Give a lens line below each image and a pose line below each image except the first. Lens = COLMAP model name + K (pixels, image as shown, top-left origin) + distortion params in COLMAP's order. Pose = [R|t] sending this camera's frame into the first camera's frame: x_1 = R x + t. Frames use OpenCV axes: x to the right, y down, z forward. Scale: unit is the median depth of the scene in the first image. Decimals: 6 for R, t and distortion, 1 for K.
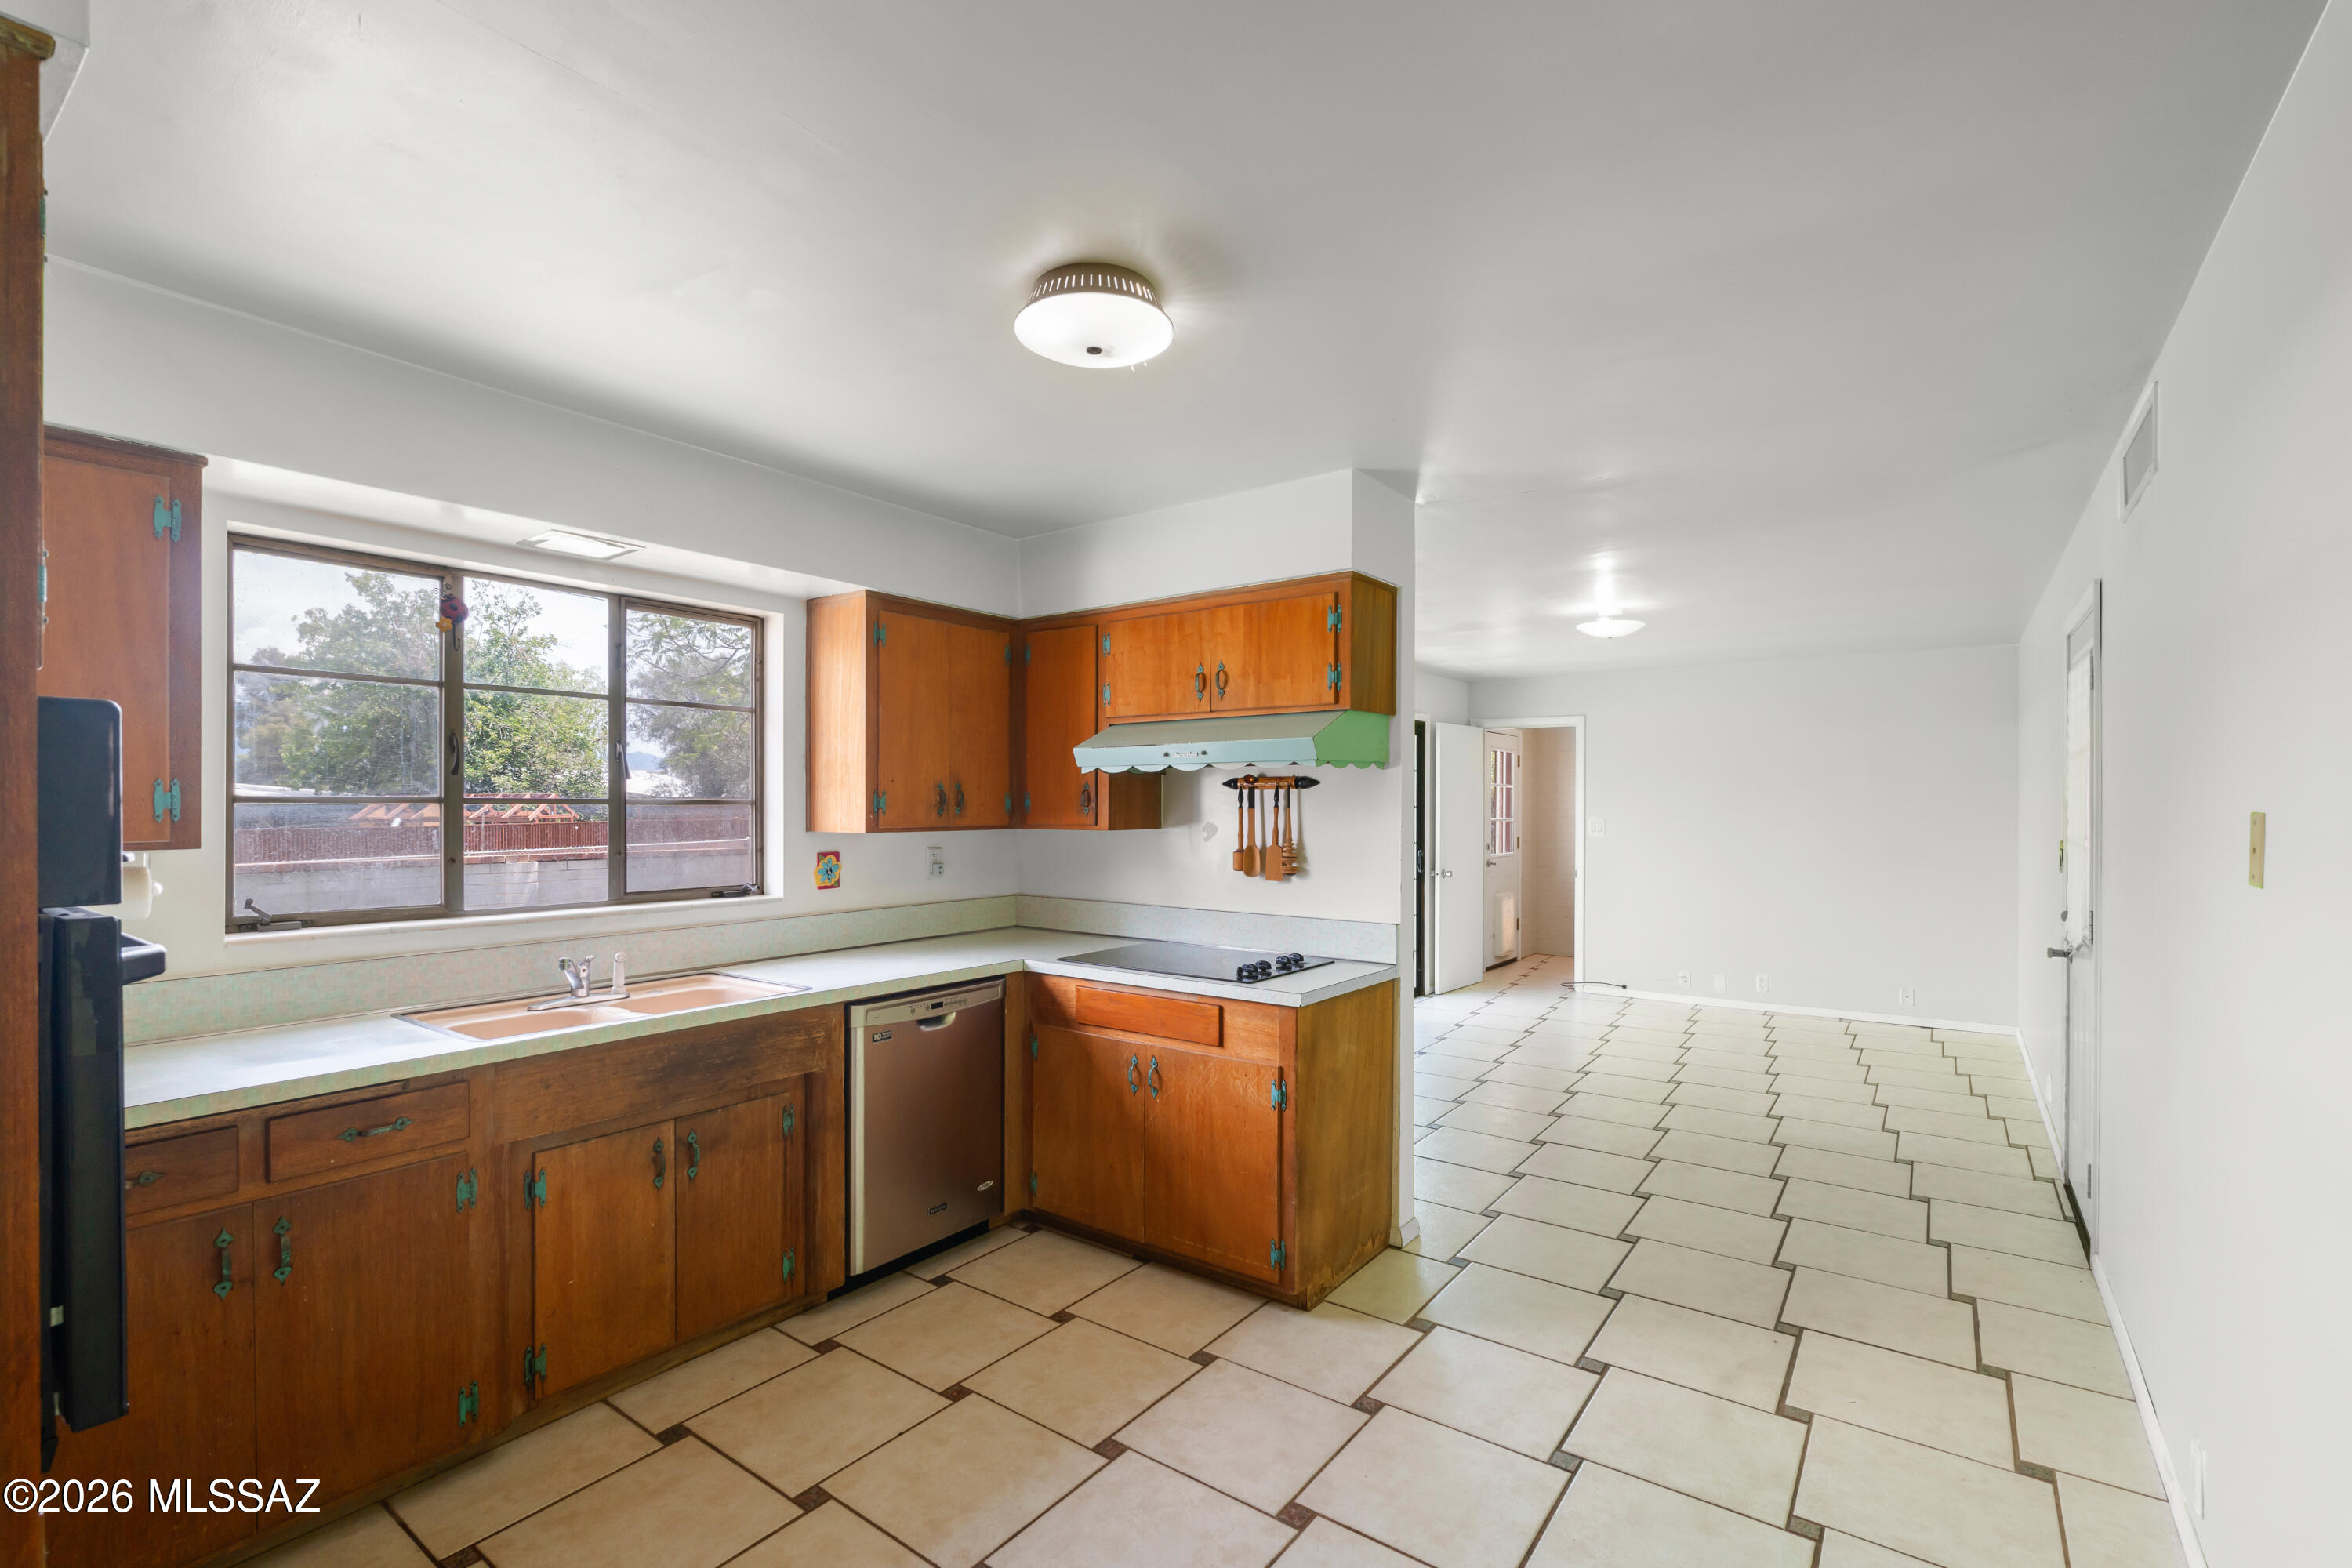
lens RADIAL K [[1049.4, 0, 1164.8], [0, 1049.4, 796.6], [0, 0, 1]] dist [-0.004385, 0.000623]
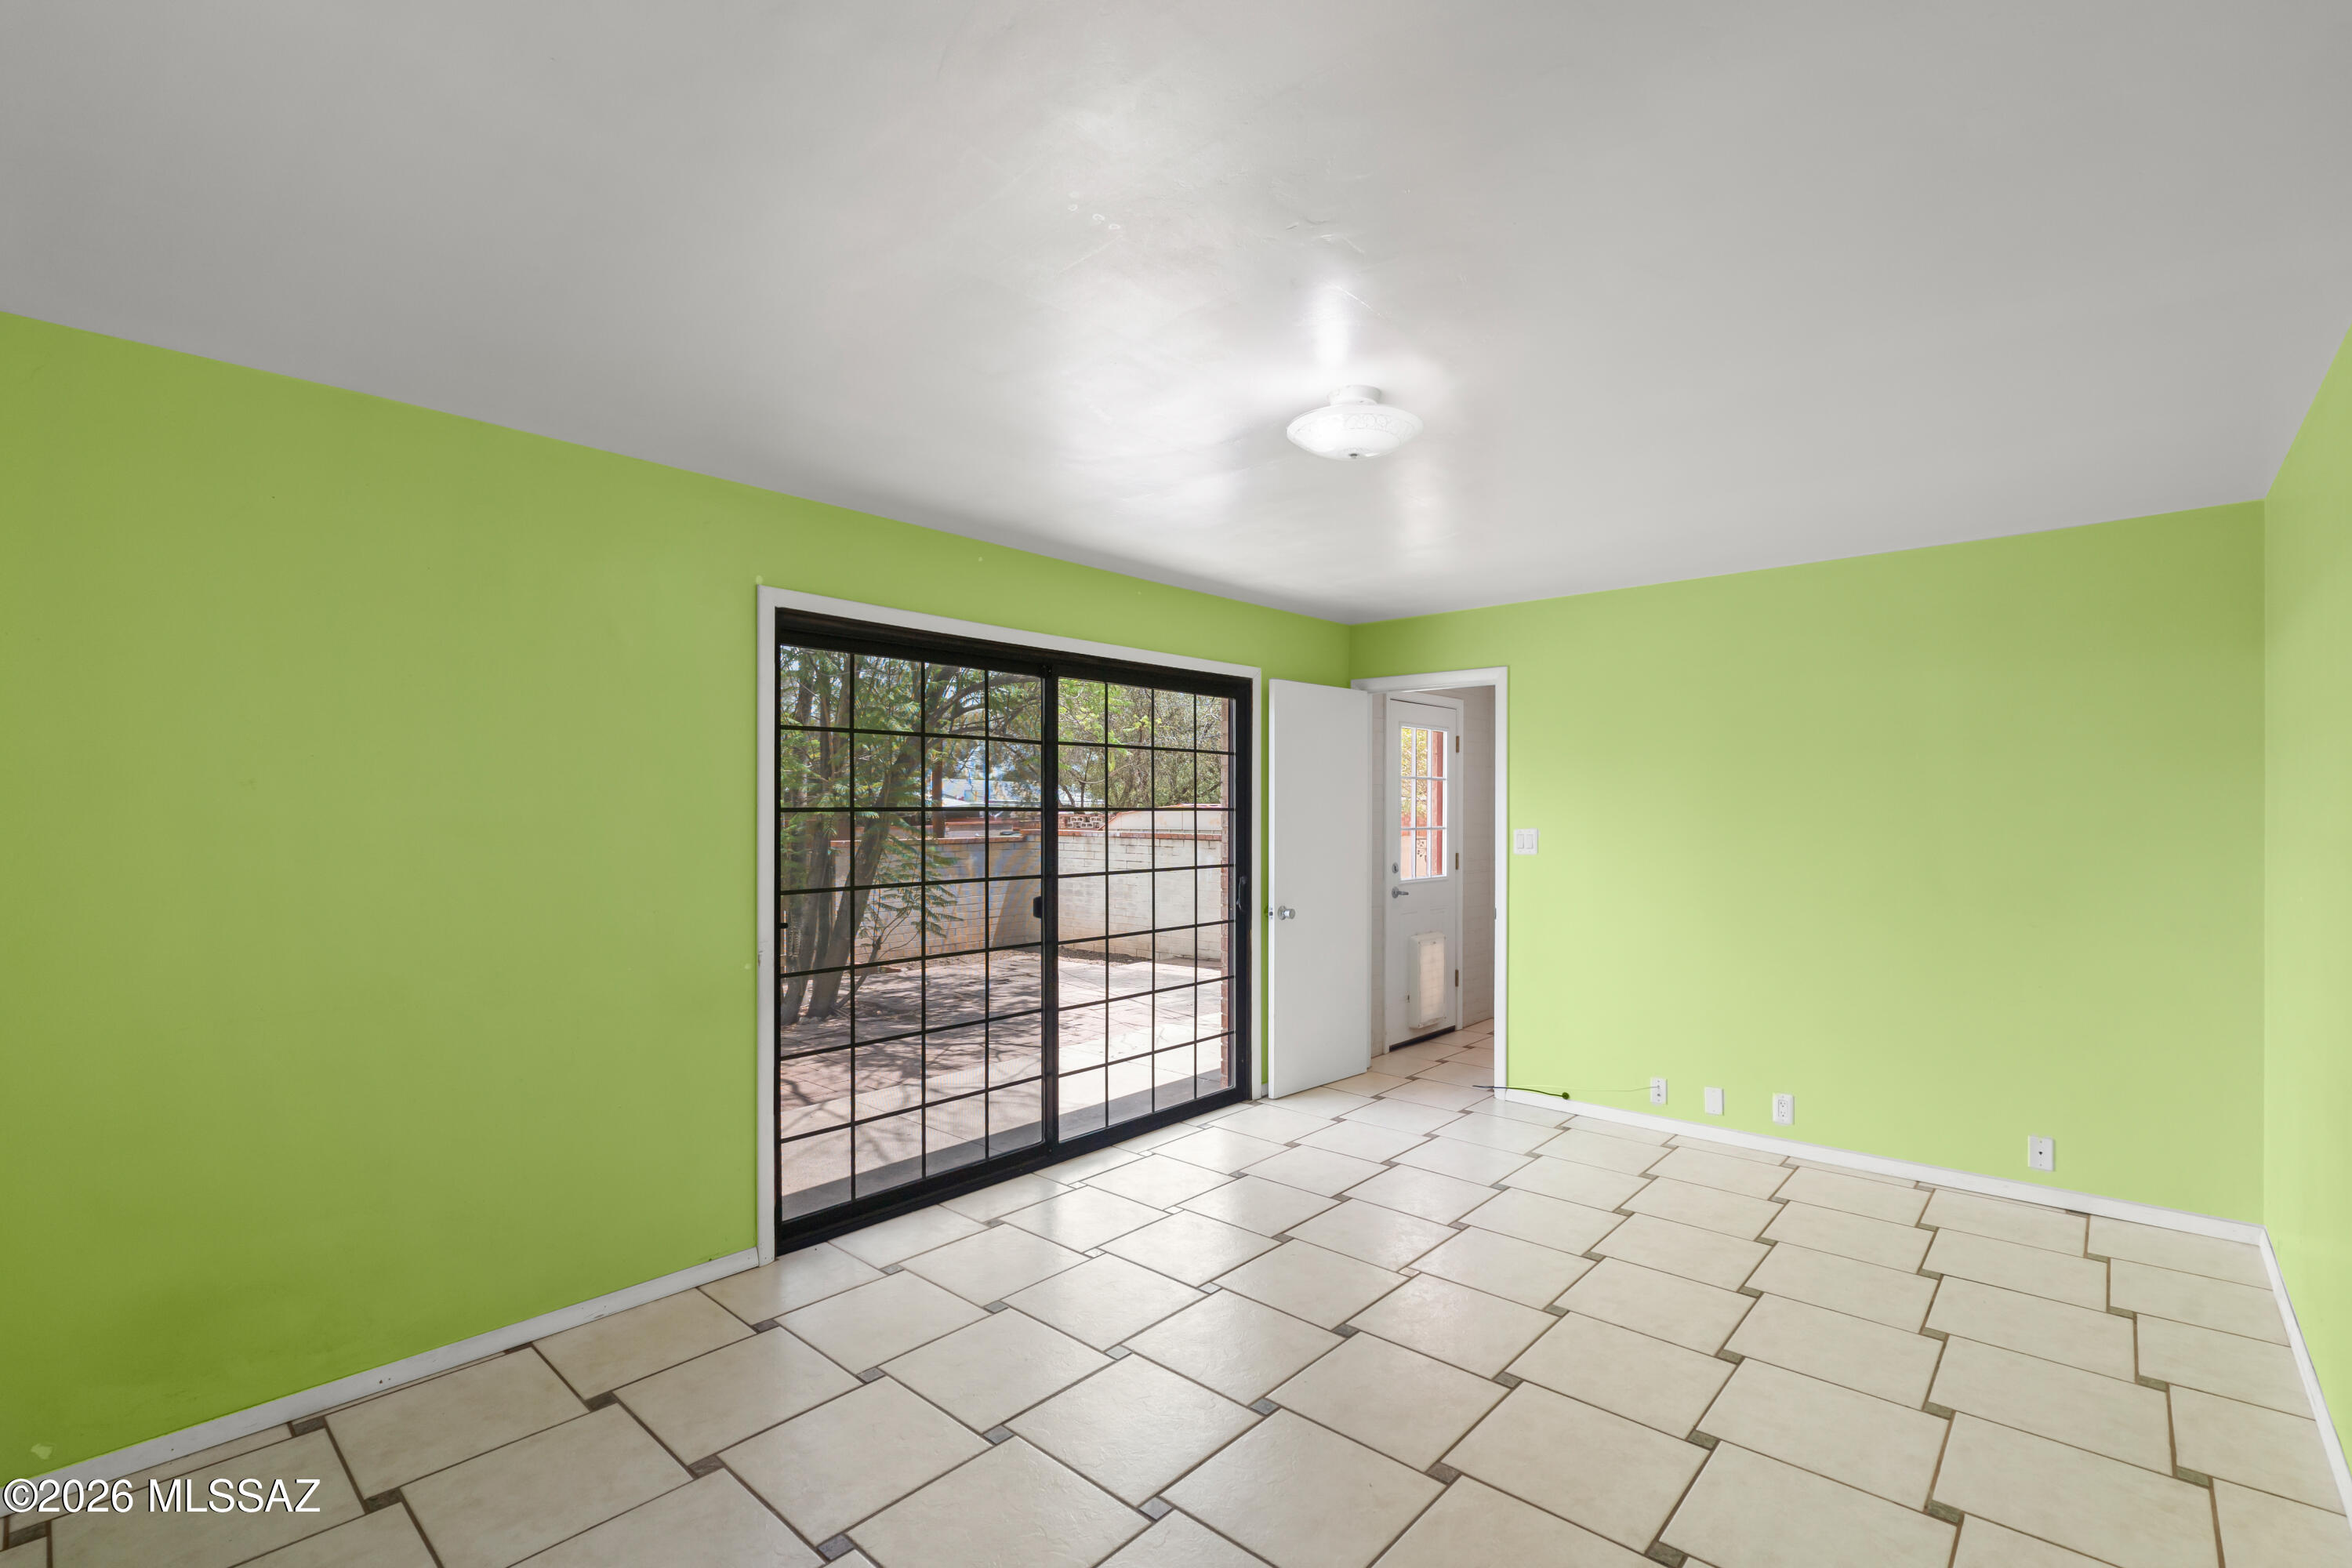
lens RADIAL K [[1049.4, 0, 1187.4], [0, 1049.4, 795.0], [0, 0, 1]] dist [-0.004385, 0.000623]
pose [[0.995822, -0.003257, -0.091263, 0.261882], [0.002591, 0.999969, -0.007420, 0.005808], [0.091284, 0.007153, 0.995799, 0.342651]]
